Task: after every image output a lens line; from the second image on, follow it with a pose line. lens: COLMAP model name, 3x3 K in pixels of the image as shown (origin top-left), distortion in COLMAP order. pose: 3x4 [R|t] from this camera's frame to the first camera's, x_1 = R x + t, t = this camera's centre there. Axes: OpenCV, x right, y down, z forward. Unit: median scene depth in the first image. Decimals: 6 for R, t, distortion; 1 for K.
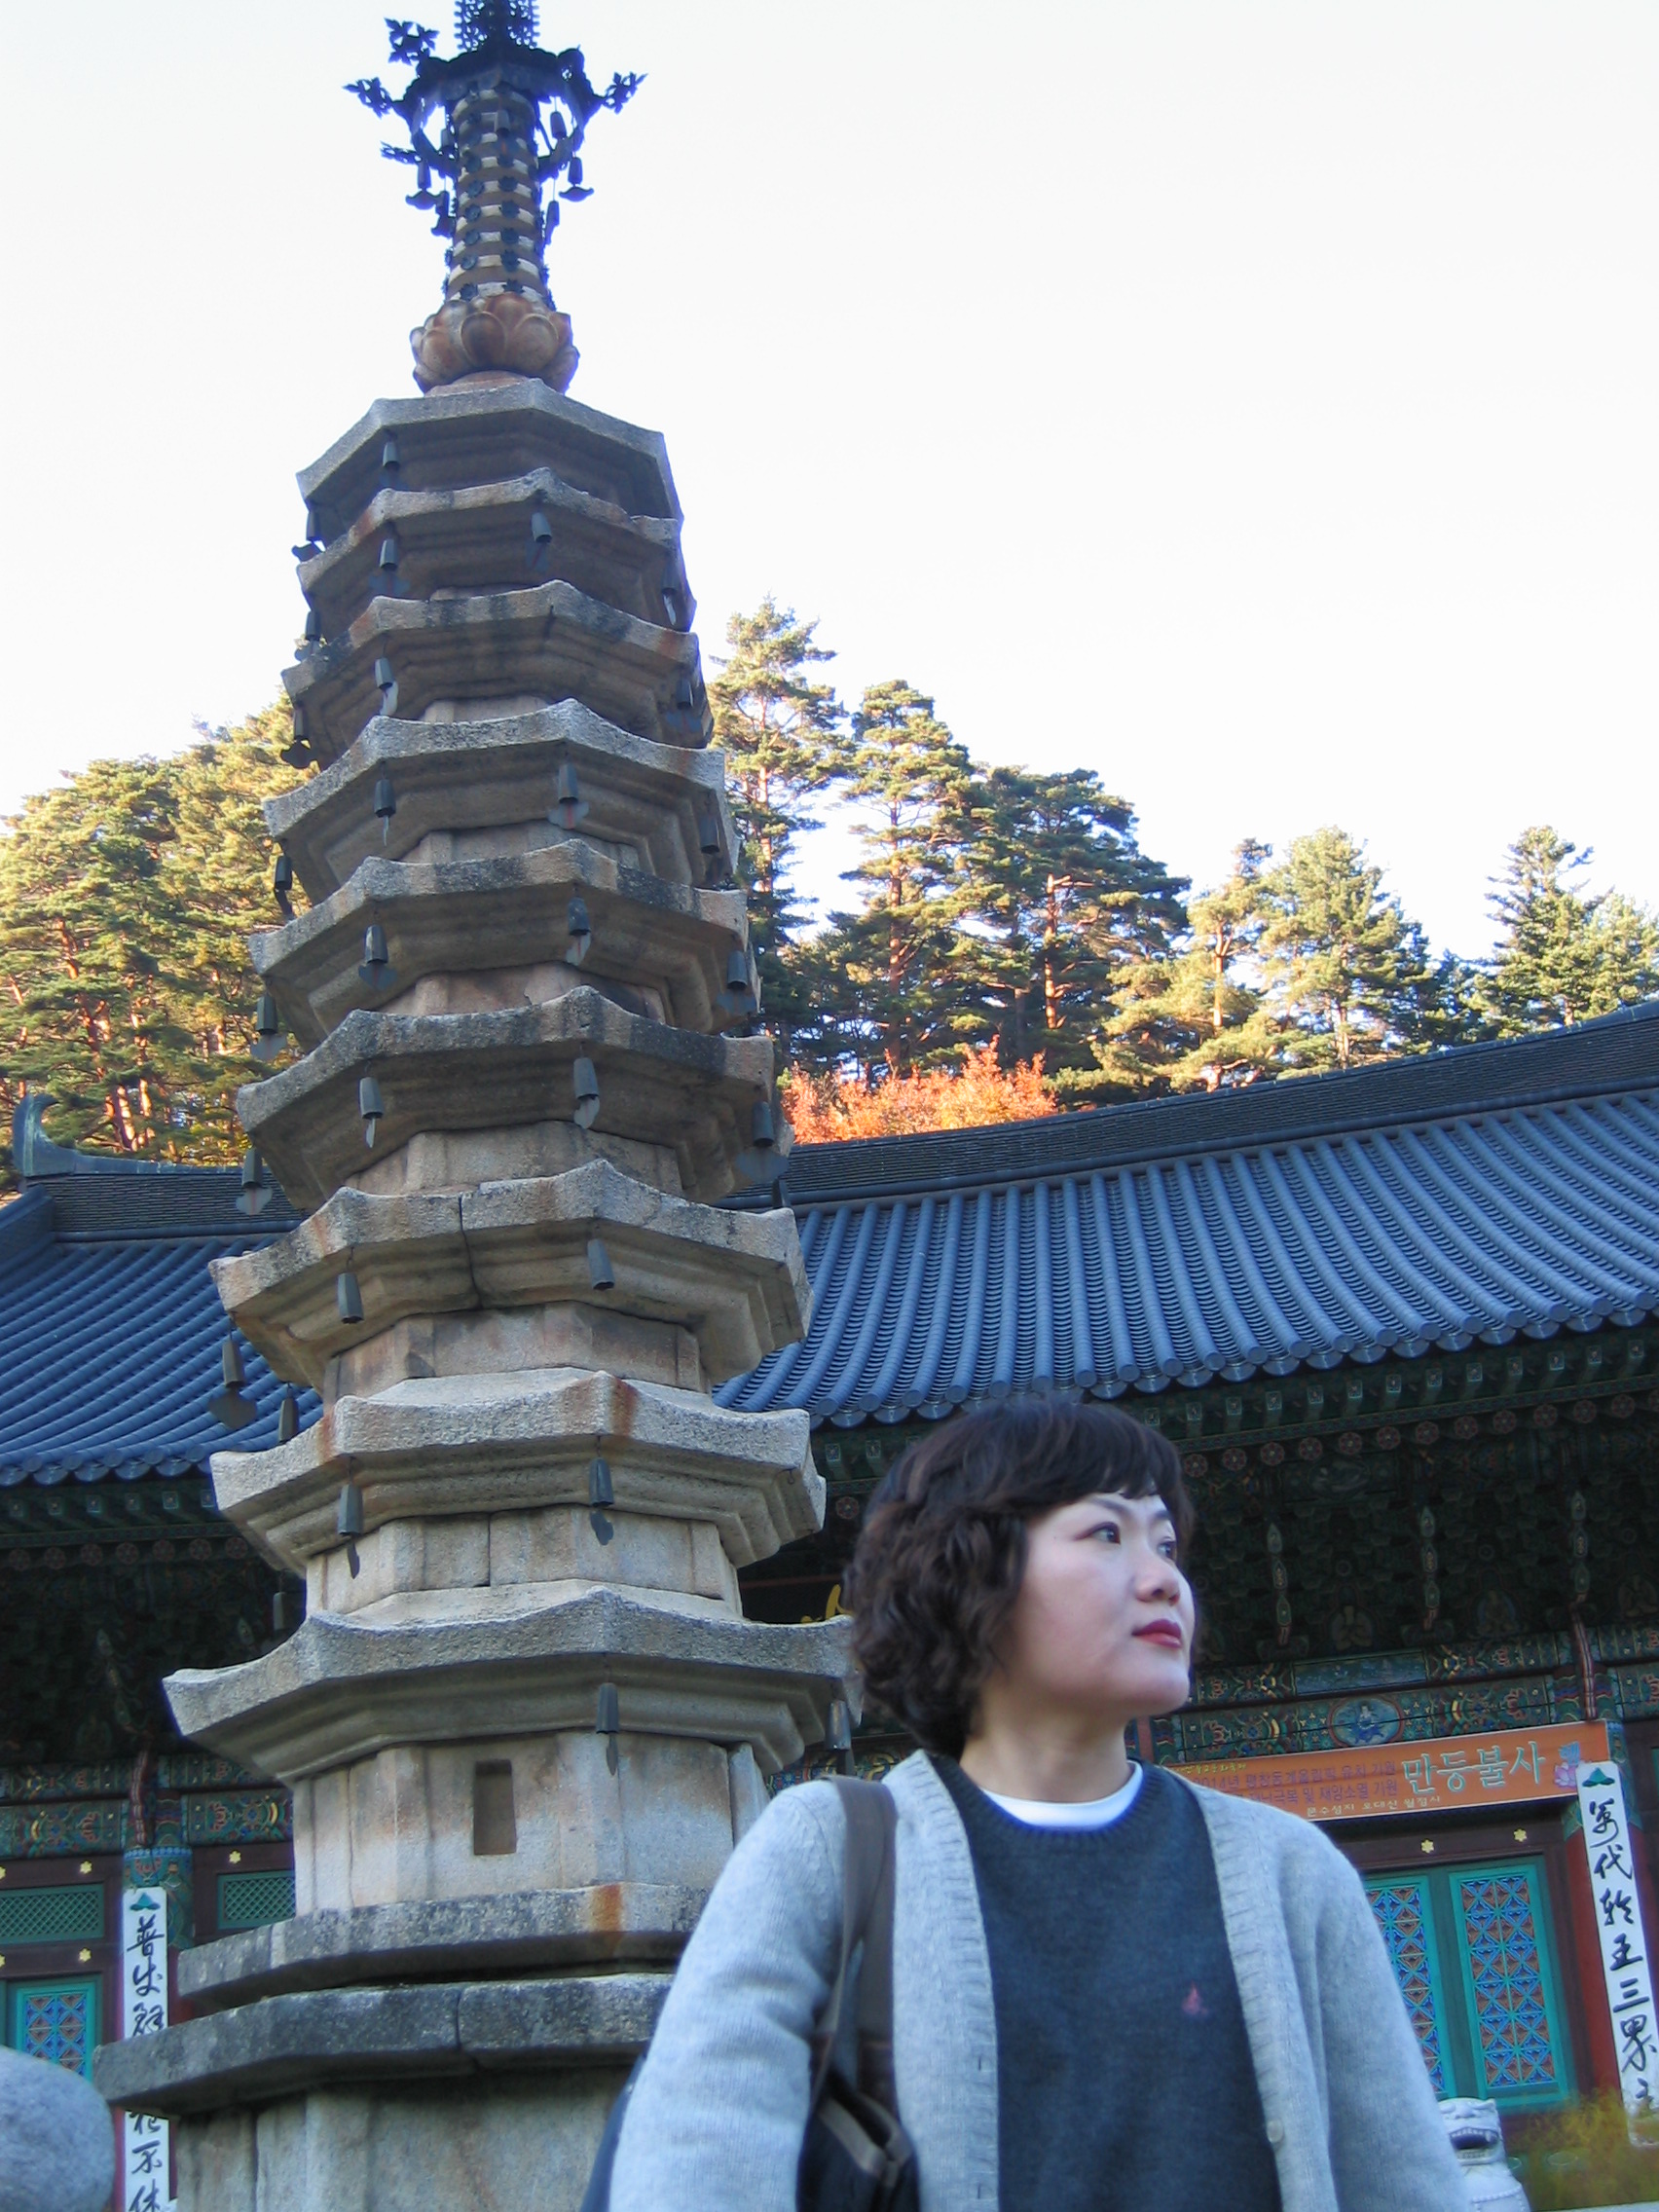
lens RADIAL K [[3001.2, 0, 829.5], [0, 3001.2, 1106.0], [0, 0, 1]] dist [-0.152683, 0.102698]
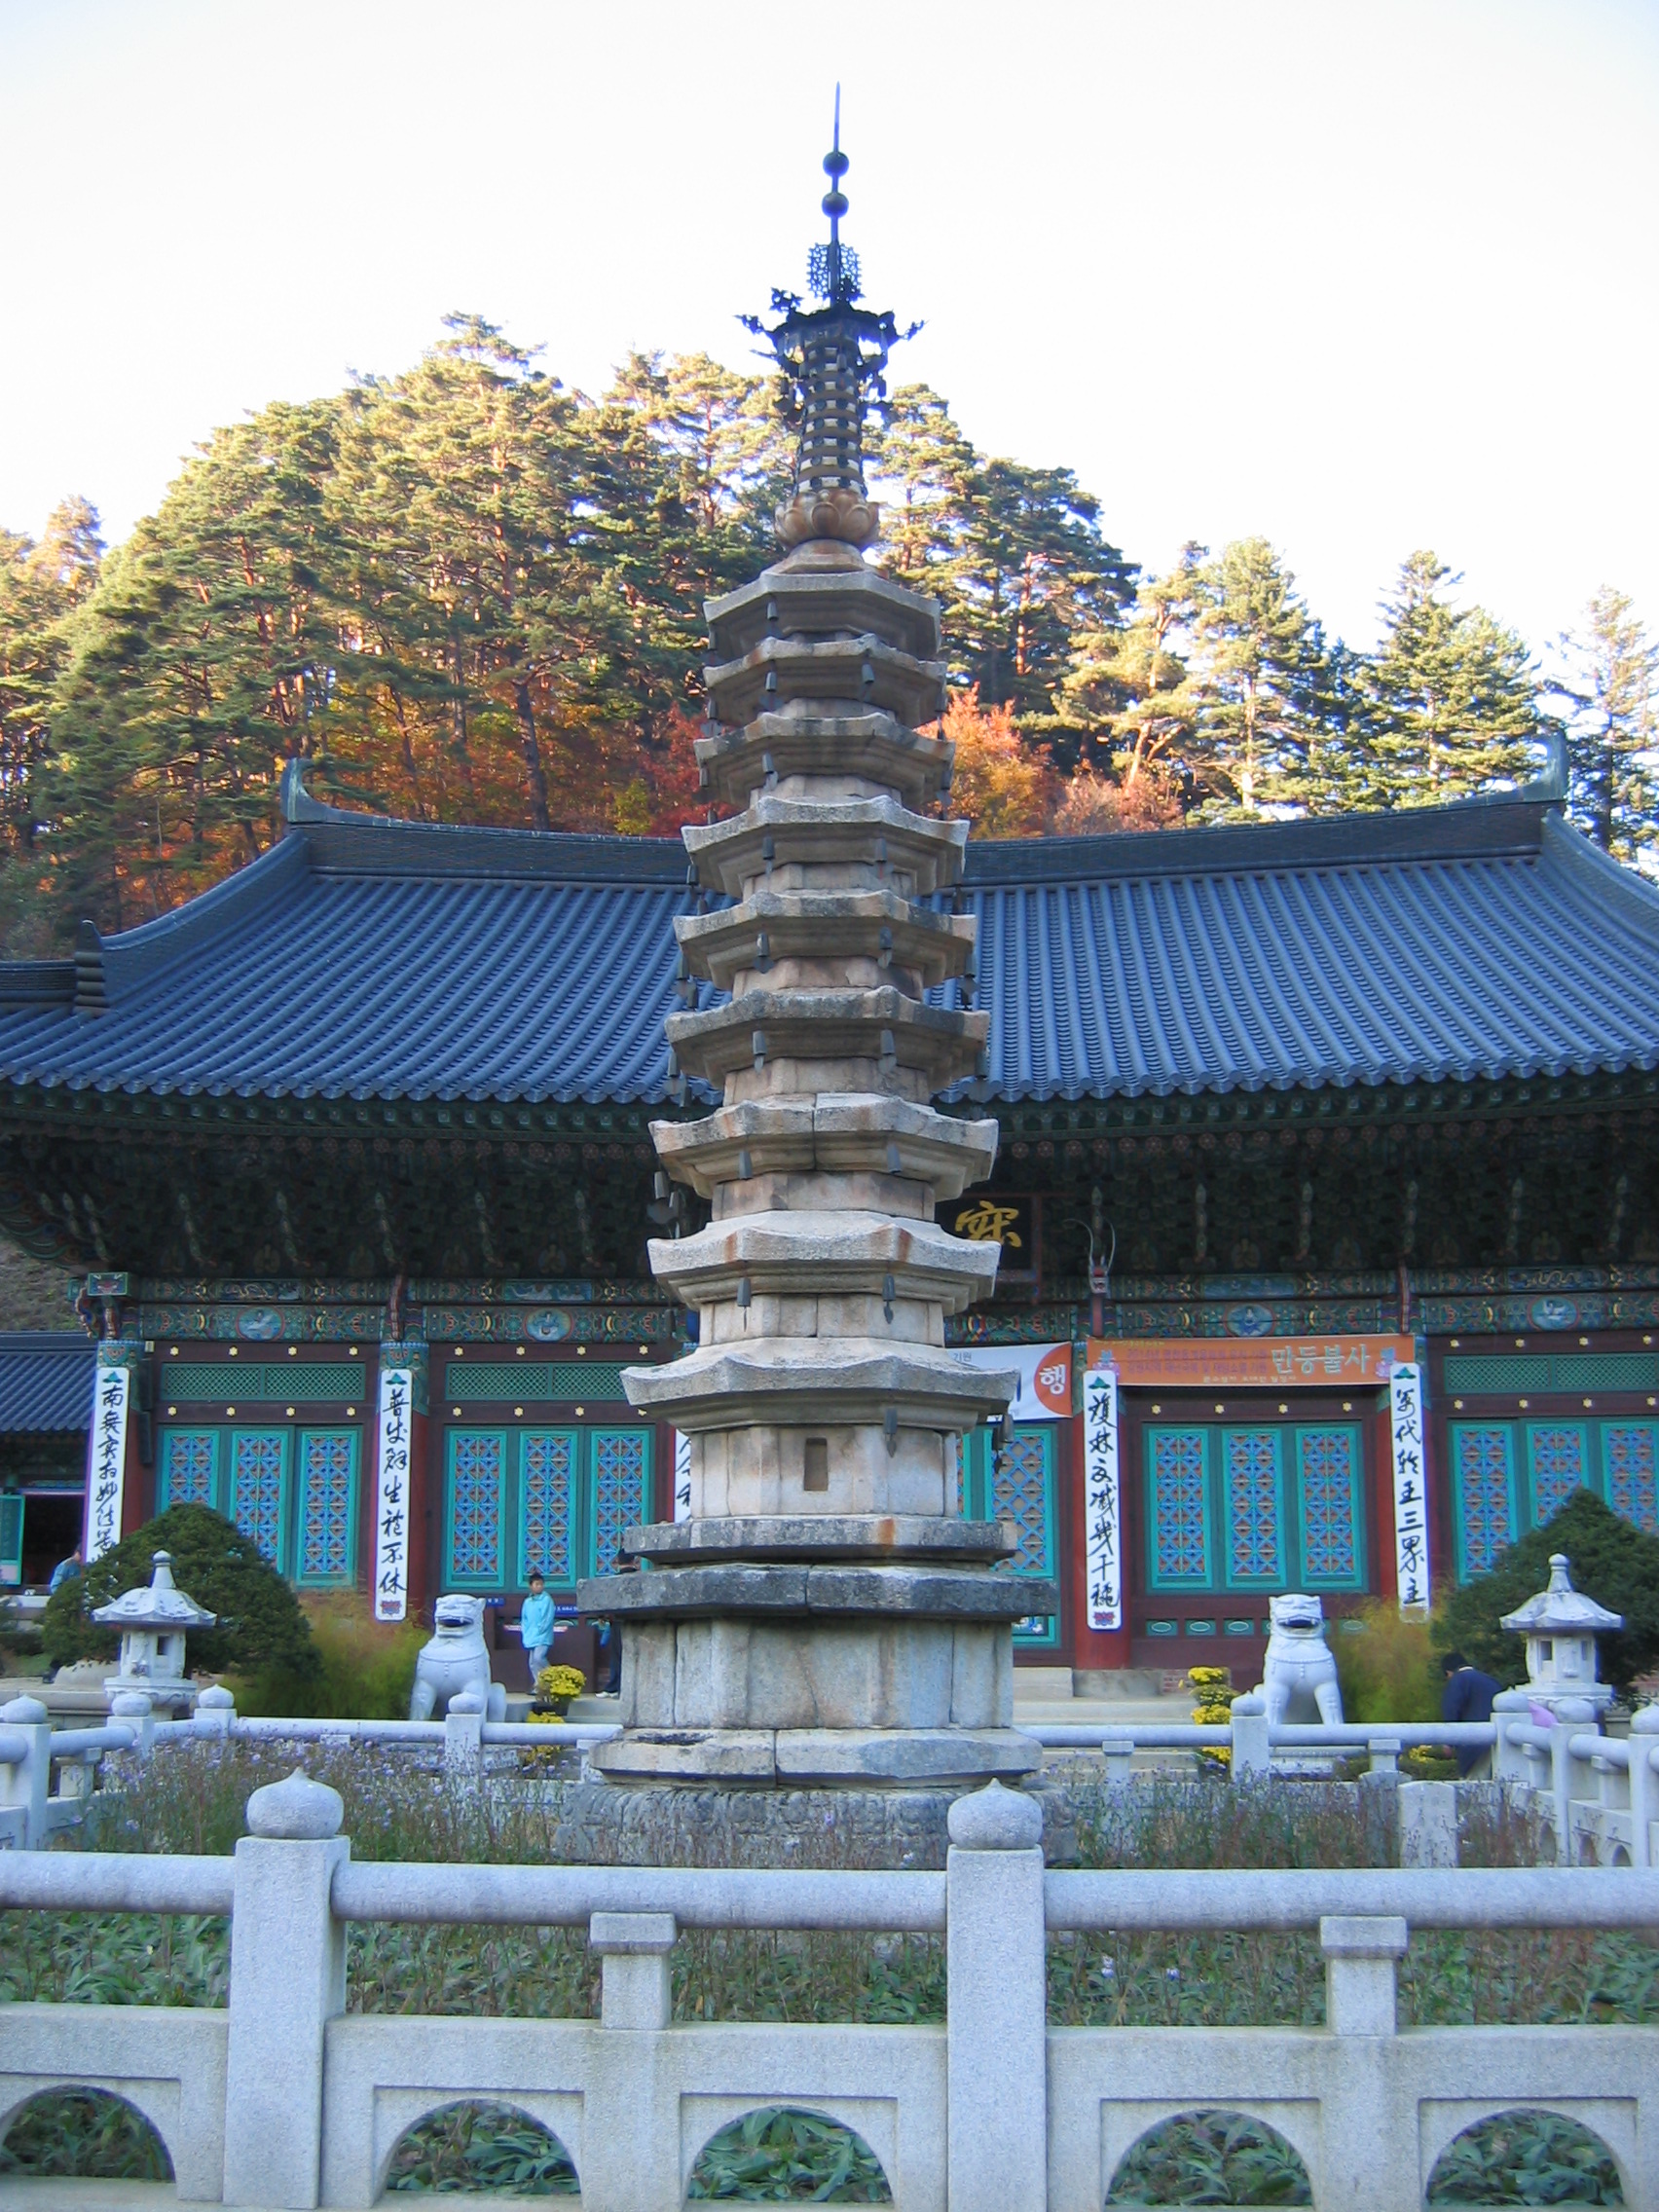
lens RADIAL K [[2426.7, 0, 819.8], [0, 2426.7, 1112.7], [0, 0, 1]] dist [-0.136218, 0.092994]
pose [[0.996933, 0.076759, 0.015233, -0.055082], [-0.078241, 0.981440, 0.175080, -0.083255], [-0.001511, -0.175735, 0.984436, -0.144836]]
